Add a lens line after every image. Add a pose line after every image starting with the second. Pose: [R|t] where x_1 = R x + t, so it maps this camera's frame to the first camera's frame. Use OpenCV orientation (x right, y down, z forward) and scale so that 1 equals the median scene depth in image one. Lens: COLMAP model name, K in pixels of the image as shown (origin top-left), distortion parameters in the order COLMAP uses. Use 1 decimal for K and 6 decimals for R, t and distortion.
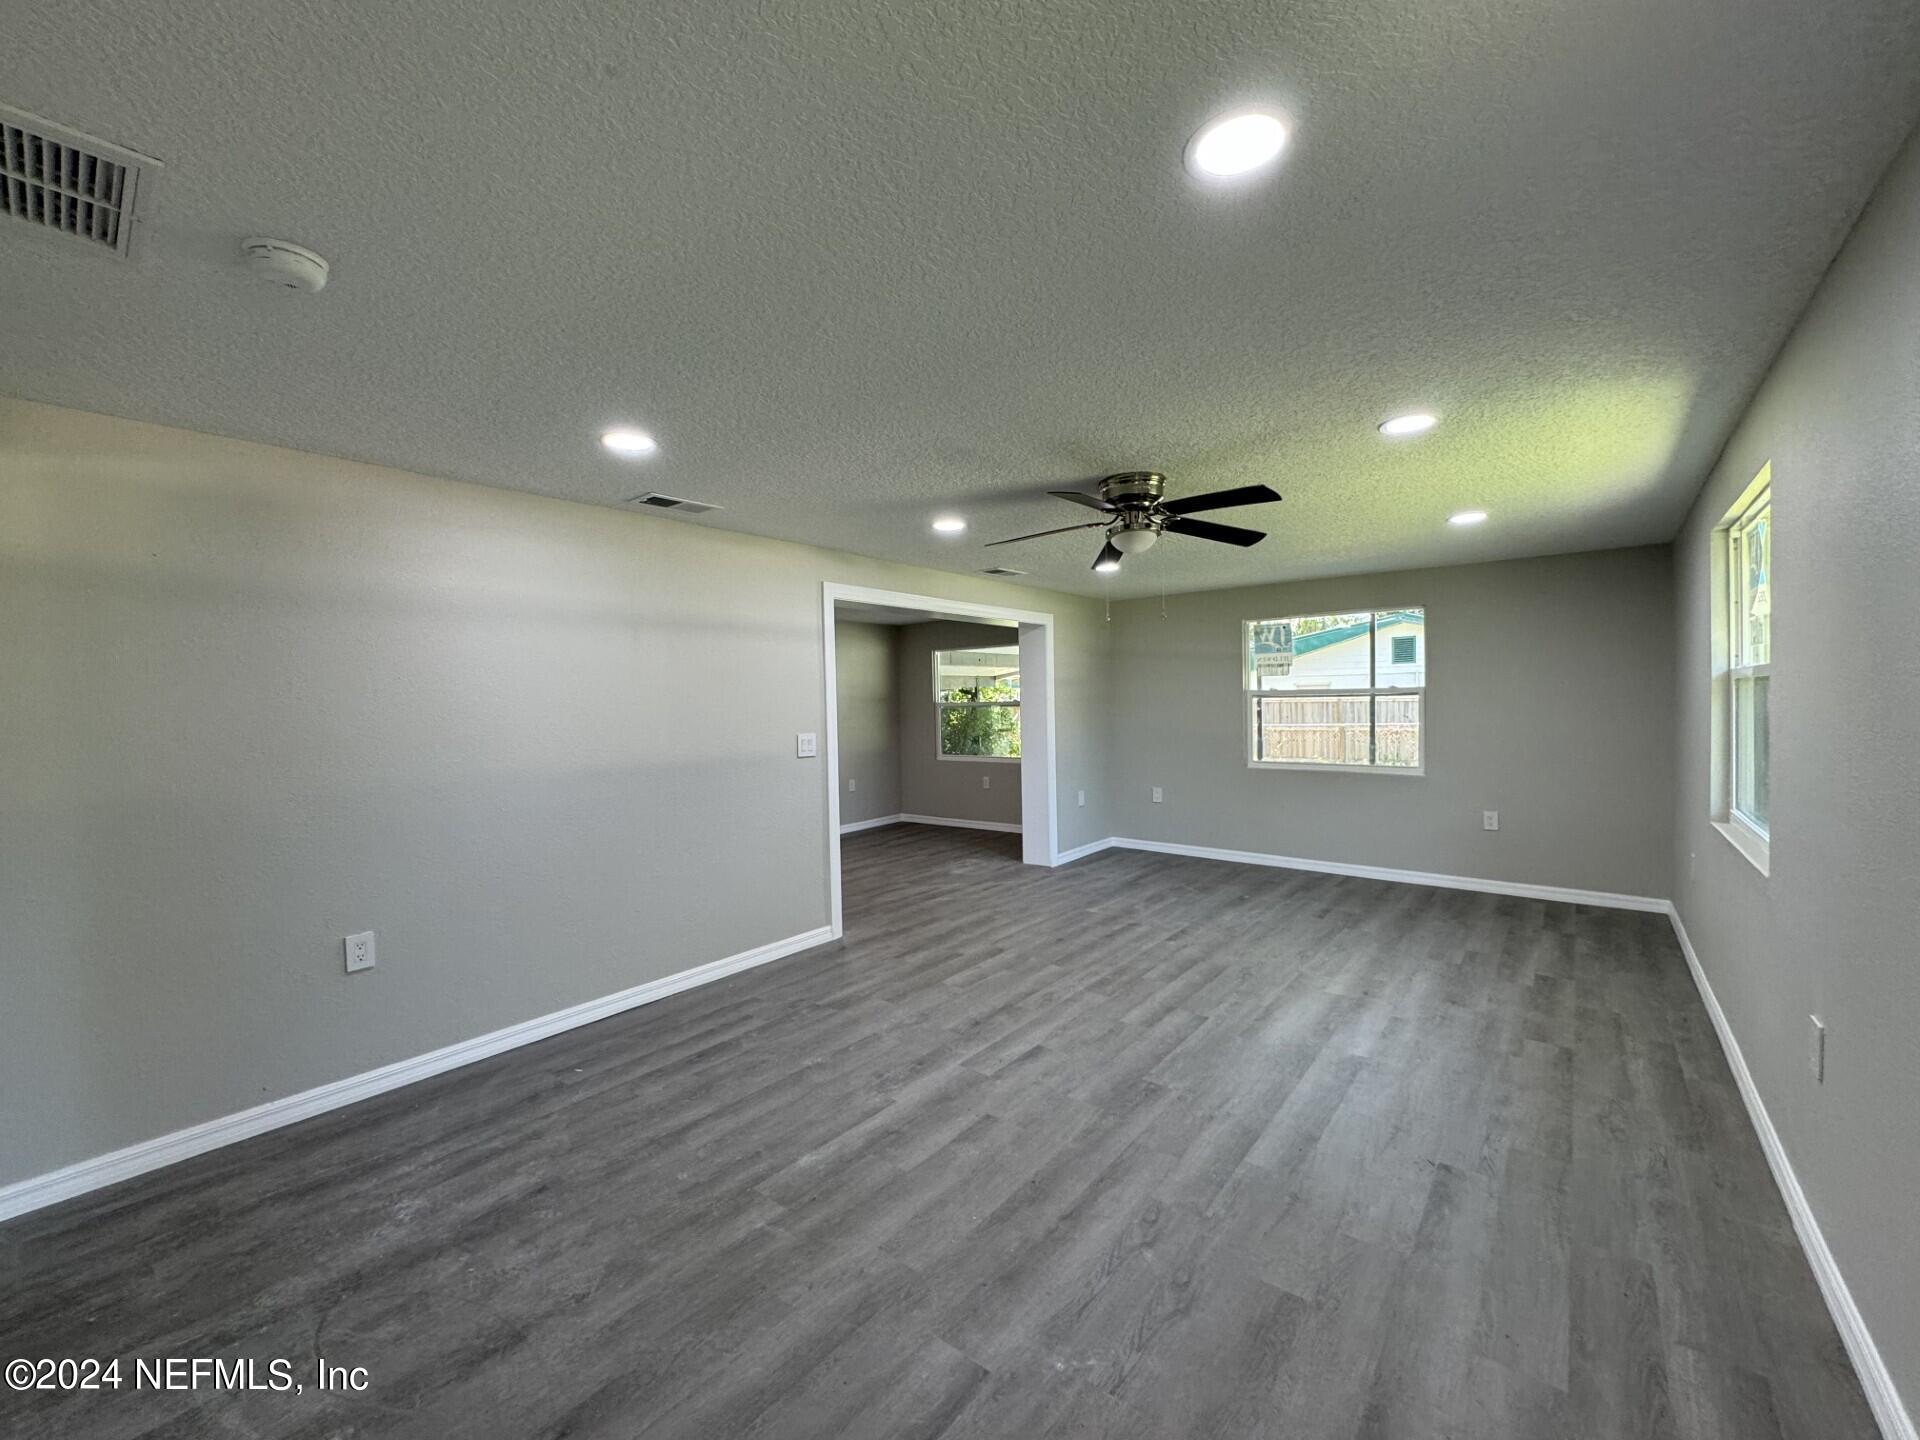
lens RADIAL K [[763.6, 0, 960.0], [0, 763.6, 720.0], [0, 0, 1]] dist [-0.001445, 0.000047]
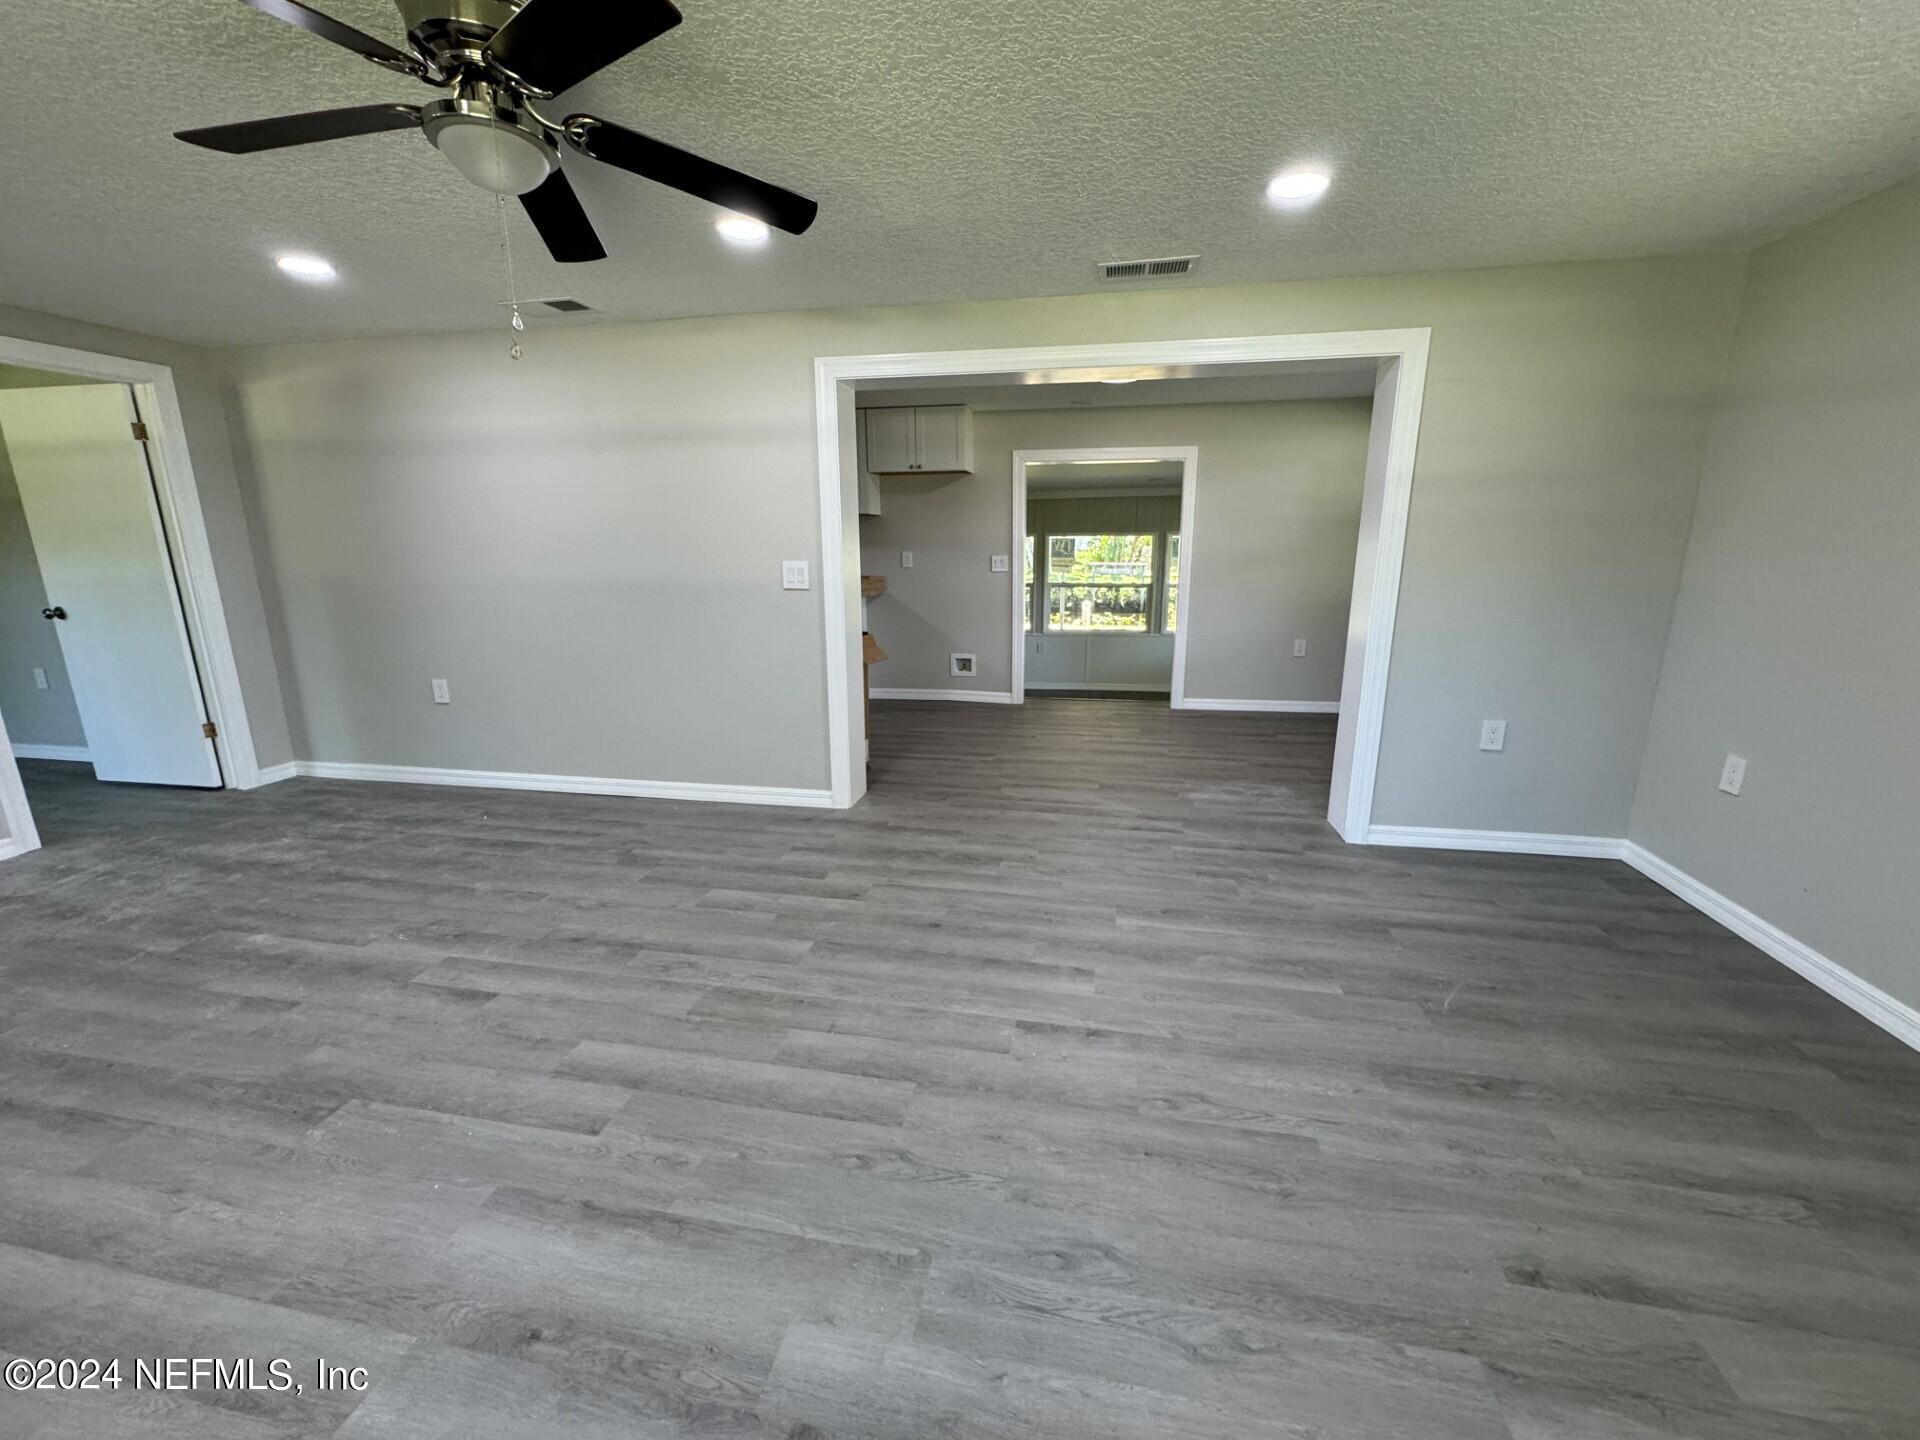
lens RADIAL K [[763.6, 0, 960.0], [0, 763.6, 720.0], [0, 0, 1]] dist [-0.001445, 0.000047]
pose [[0.470636, 0.220049, -0.854447, 0.822370], [-0.024998, 0.971338, 0.236383, -0.019646], [0.881973, -0.089890, 0.462647, 0.991759]]
